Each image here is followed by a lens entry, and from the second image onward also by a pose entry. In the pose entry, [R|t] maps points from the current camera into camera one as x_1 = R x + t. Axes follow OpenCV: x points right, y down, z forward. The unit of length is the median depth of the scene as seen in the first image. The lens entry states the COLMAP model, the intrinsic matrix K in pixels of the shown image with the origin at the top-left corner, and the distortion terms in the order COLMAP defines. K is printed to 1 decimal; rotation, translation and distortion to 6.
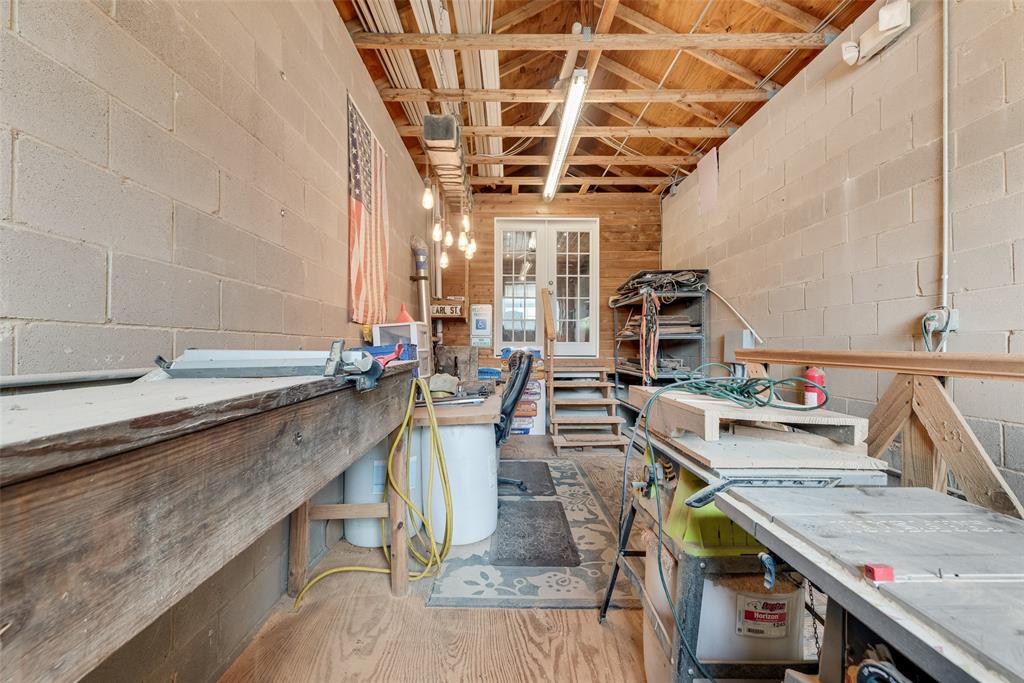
lens RADIAL K [[400.0, 0, 503.5], [0, 400.0, 343.8], [0, 0, 1]] dist [0.006791, -0.001747]
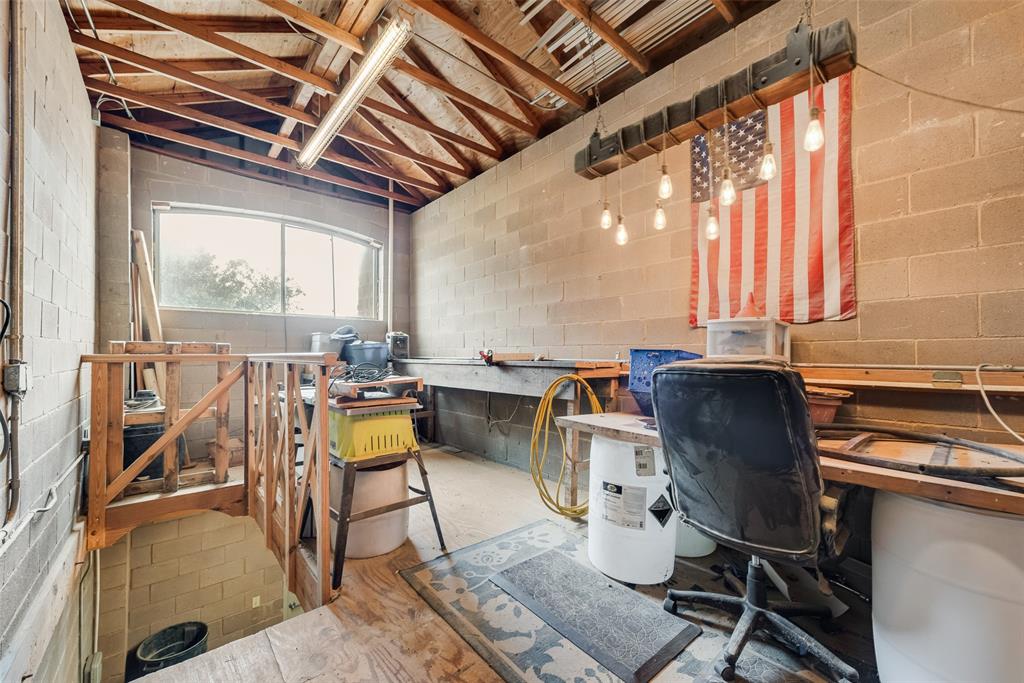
lens RADIAL K [[400.0, 0, 508.6], [0, 400.0, 350.9], [0, 0, 1]] dist [0.006791, -0.001747]
pose [[-0.764972, -0.003197, -0.644056, 0.409110], [0.004215, 0.999941, -0.009971, 0.008028], [0.644050, -0.010342, -0.764914, 0.935299]]
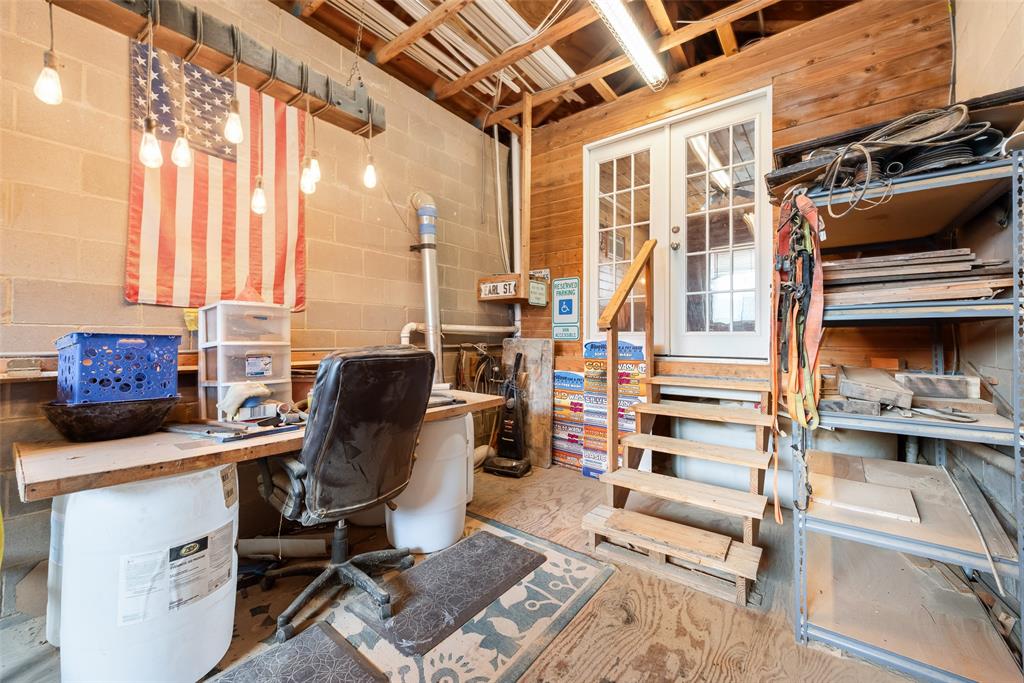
lens RADIAL K [[400.0, 0, 506.9], [0, 400.0, 333.9], [0, 0, 1]] dist [0.006791, -0.001747]
pose [[0.783406, -0.004160, -0.621496, 0.391067], [-0.000532, 0.999973, -0.007364, 0.003245], [0.621510, 0.006100, 0.783383, 0.539161]]
